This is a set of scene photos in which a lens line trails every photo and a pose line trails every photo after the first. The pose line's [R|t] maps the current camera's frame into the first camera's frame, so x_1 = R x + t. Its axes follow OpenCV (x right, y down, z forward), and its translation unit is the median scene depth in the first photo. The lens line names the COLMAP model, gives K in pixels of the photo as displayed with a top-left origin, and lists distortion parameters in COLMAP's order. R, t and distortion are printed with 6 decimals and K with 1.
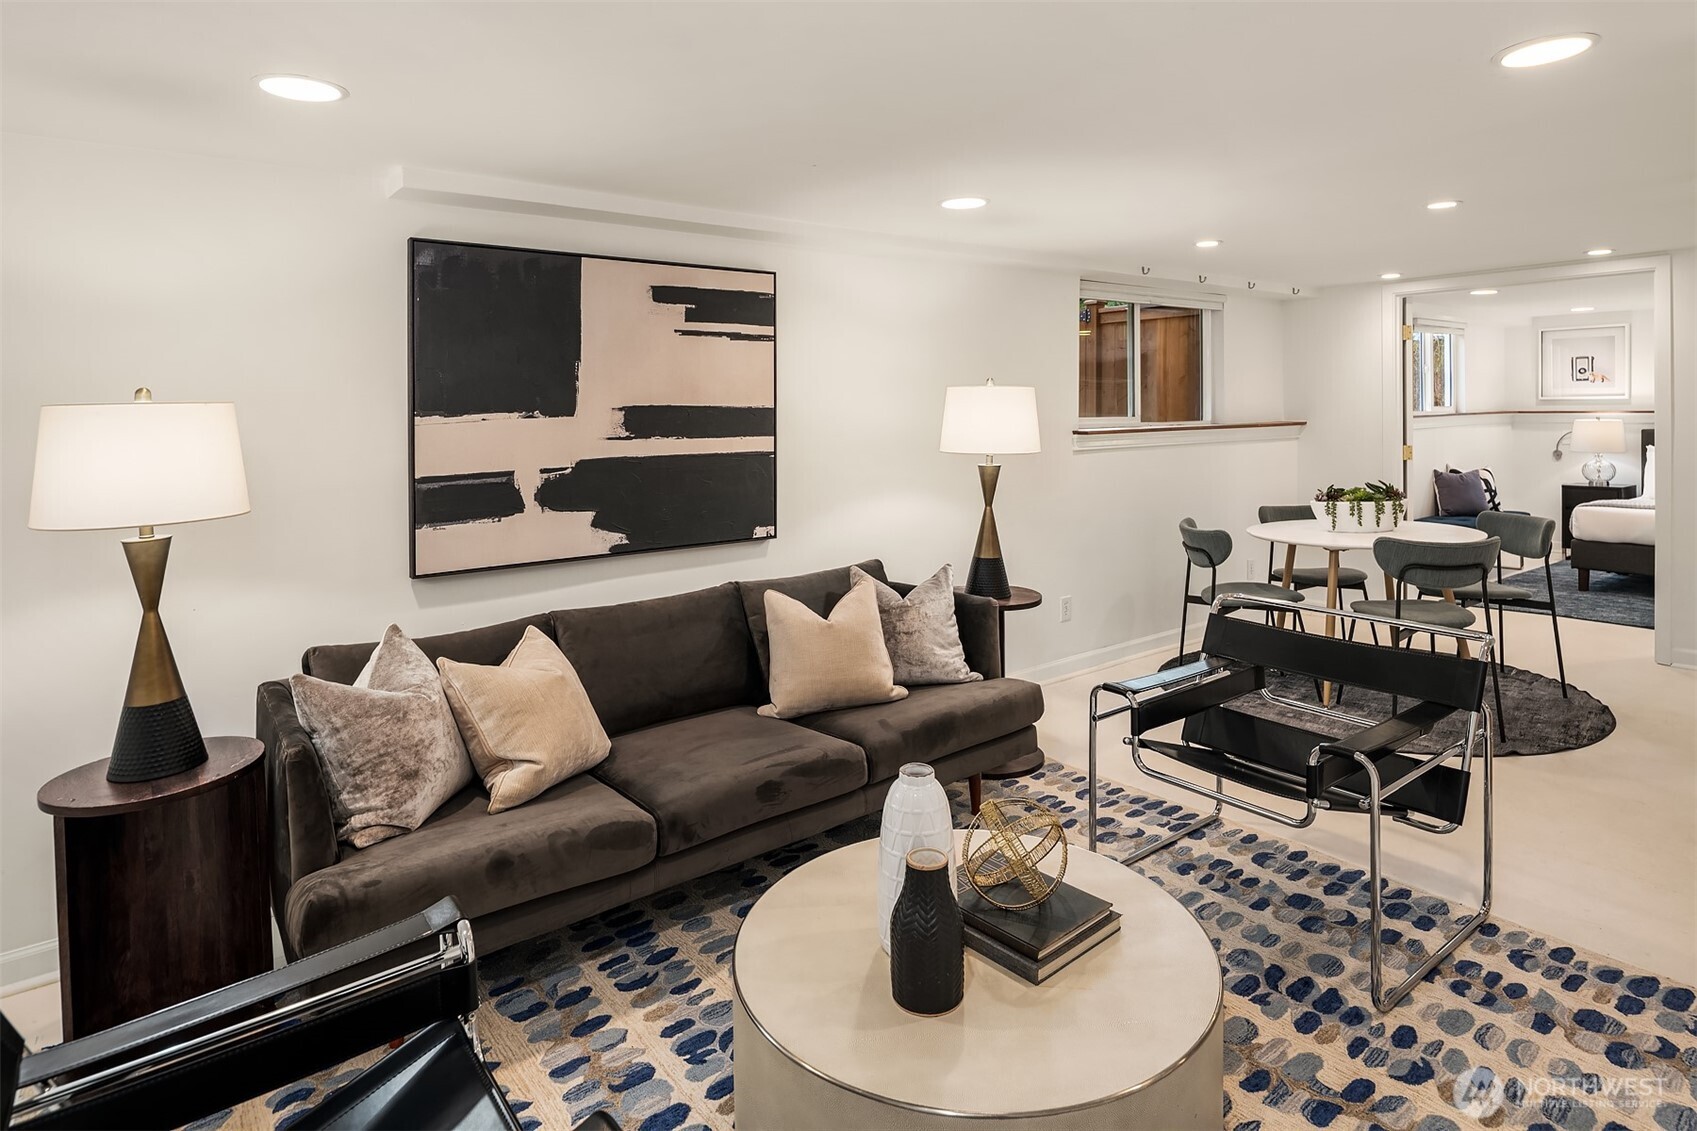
lens RADIAL K [[947.1, 0, 821.5], [0, 947.1, 525.9], [0, 0, 1]] dist [-0.004687, -0.001369]
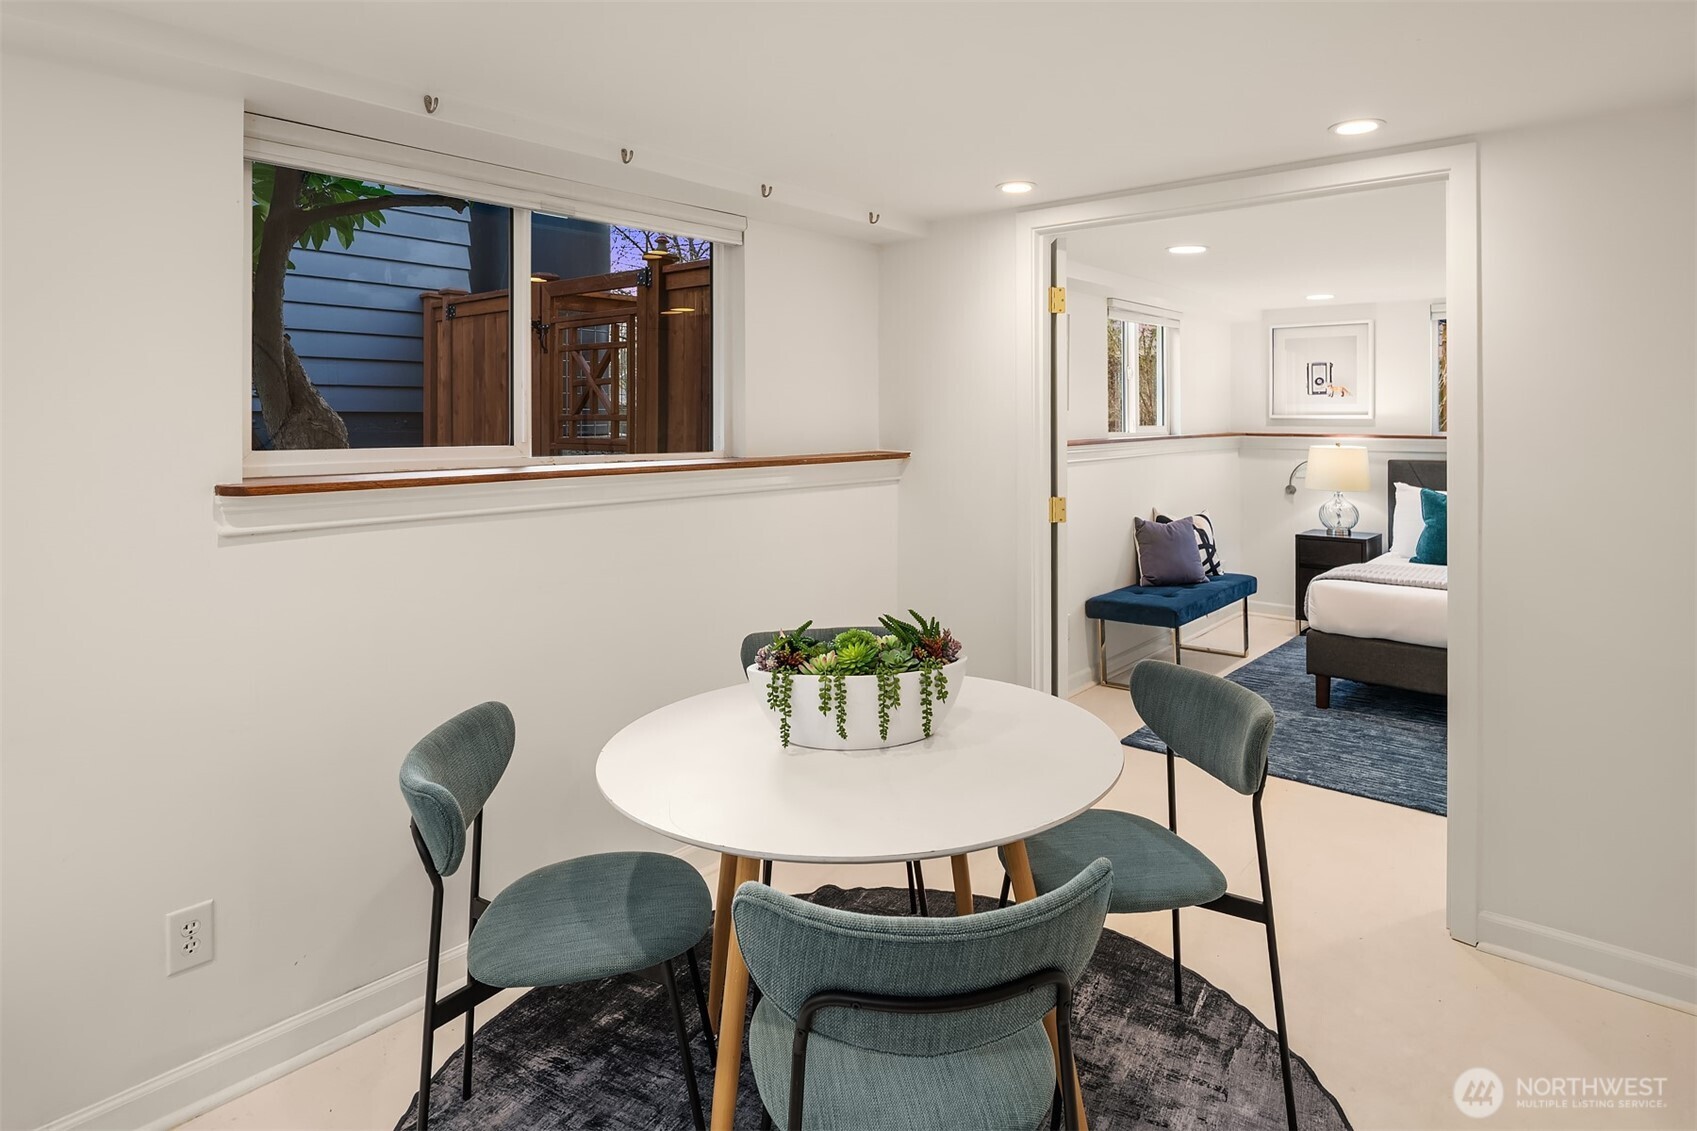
lens RADIAL K [[947.1, 0, 852.7], [0, 947.1, 563.4], [0, 0, 1]] dist [-0.004687, -0.001369]
pose [[0.974713, -0.019896, 0.222574, 0.291482], [0.012976, 0.999387, 0.032510, -0.051410], [-0.223085, -0.028799, 0.974374, 0.367875]]
